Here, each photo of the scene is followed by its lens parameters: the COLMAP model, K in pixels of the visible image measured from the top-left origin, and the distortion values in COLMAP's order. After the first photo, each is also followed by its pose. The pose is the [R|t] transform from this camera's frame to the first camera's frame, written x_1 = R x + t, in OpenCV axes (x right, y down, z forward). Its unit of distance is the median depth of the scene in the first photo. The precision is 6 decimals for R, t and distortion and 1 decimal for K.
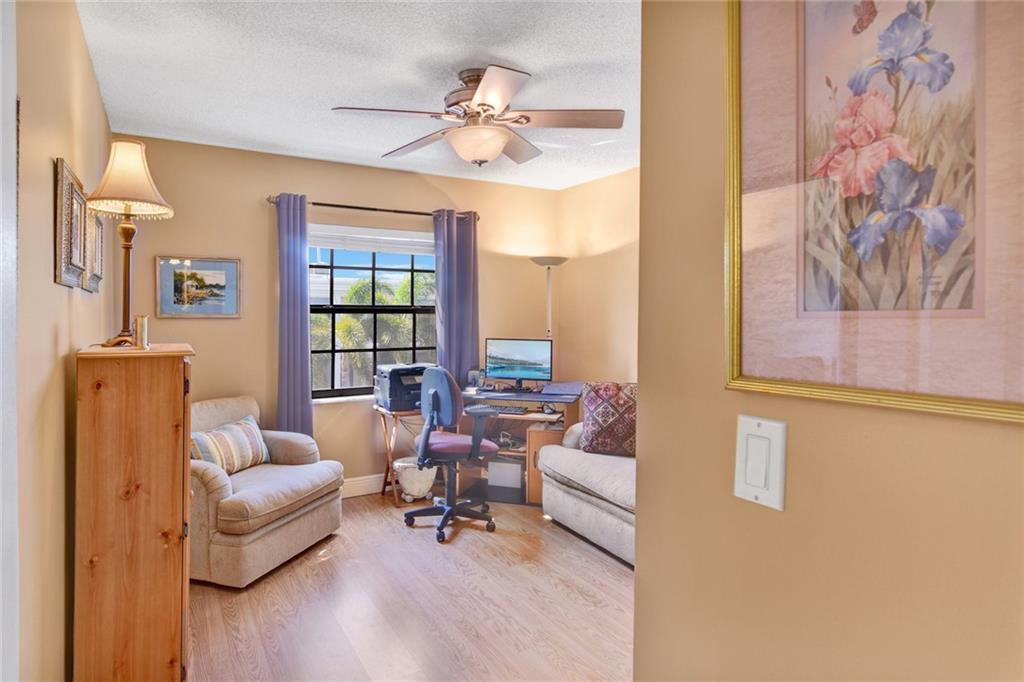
lens RADIAL K [[596.3, 0, 512.8], [0, 596.3, 334.7], [0, 0, 1]] dist [-0.078321, 0.001440]
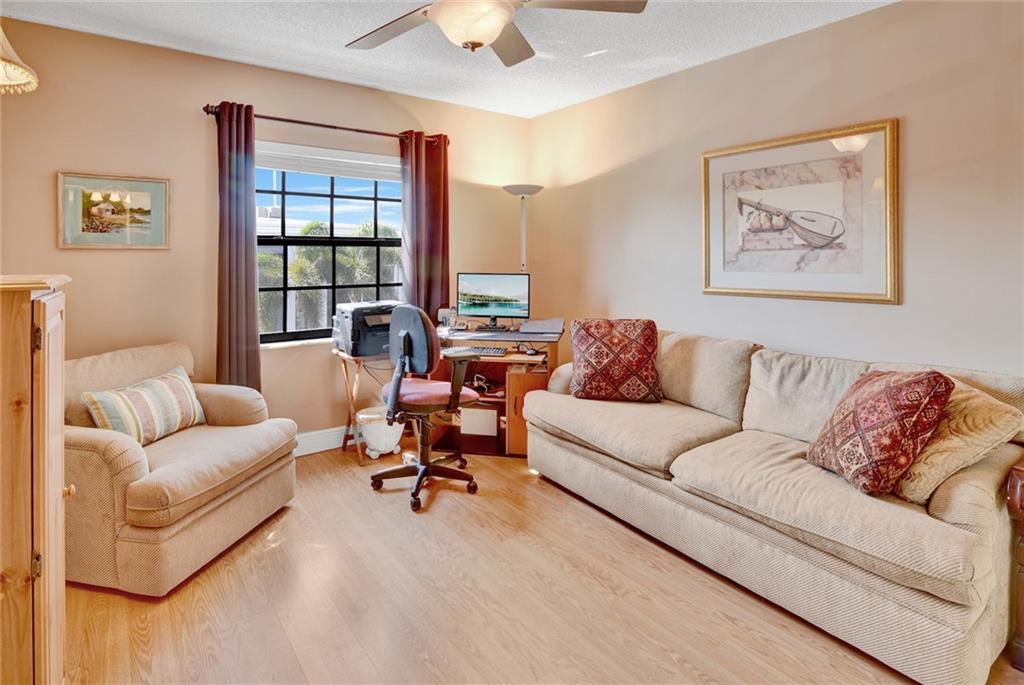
lens RADIAL K [[495.5, 0, 485.4], [0, 495.5, 273.5], [0, 0, 1]] dist [-0.040845, 0.004790]
pose [[0.996456, -0.007984, 0.083734, -0.075975], [0.008927, 0.999901, -0.010899, 0.017852], [-0.083638, 0.011608, 0.996429, 0.273461]]
